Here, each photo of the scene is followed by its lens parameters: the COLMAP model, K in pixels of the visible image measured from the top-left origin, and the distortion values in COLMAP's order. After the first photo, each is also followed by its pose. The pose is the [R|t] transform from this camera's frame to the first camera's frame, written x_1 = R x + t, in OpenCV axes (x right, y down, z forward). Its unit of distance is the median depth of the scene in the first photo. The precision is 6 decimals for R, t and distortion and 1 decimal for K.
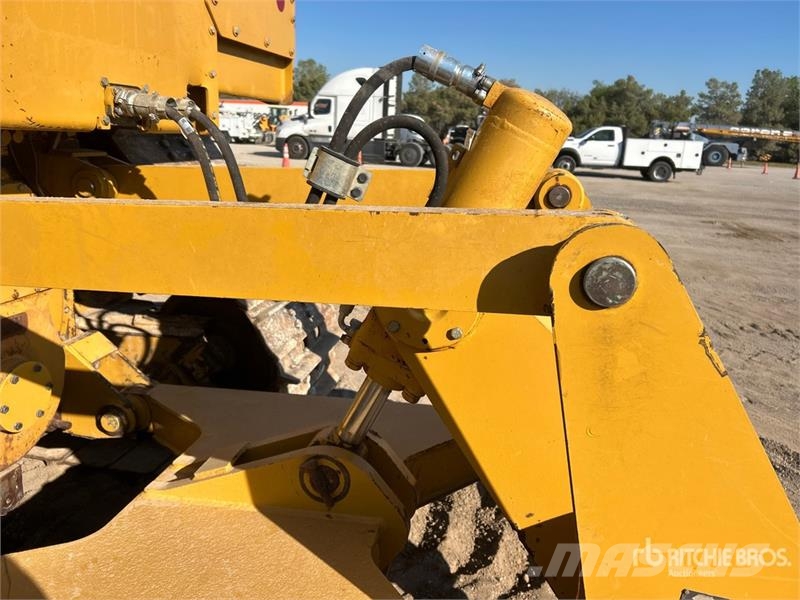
lens RADIAL K [[600.2, 0, 398.8], [0, 600.2, 307.1], [0, 0, 1]] dist [0.044581, -0.050190]
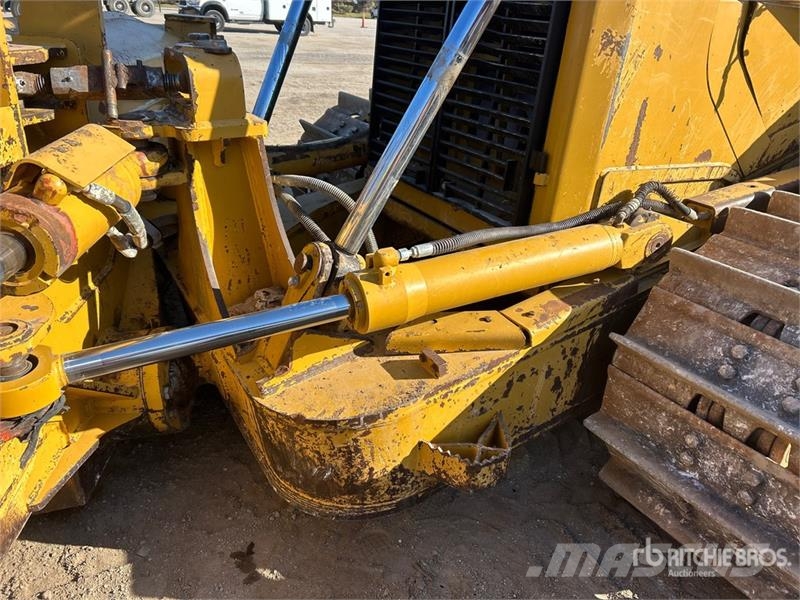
lens RADIAL K [[600.2, 0, 408.4], [0, 600.2, 300.3], [0, 0, 1]] dist [0.044581, -0.050190]
pose [[0.734180, -0.304817, 0.606685, -0.224717], [0.170170, 0.947648, 0.270196, -0.017828], [-0.657284, -0.095133, 0.747615, 0.020648]]
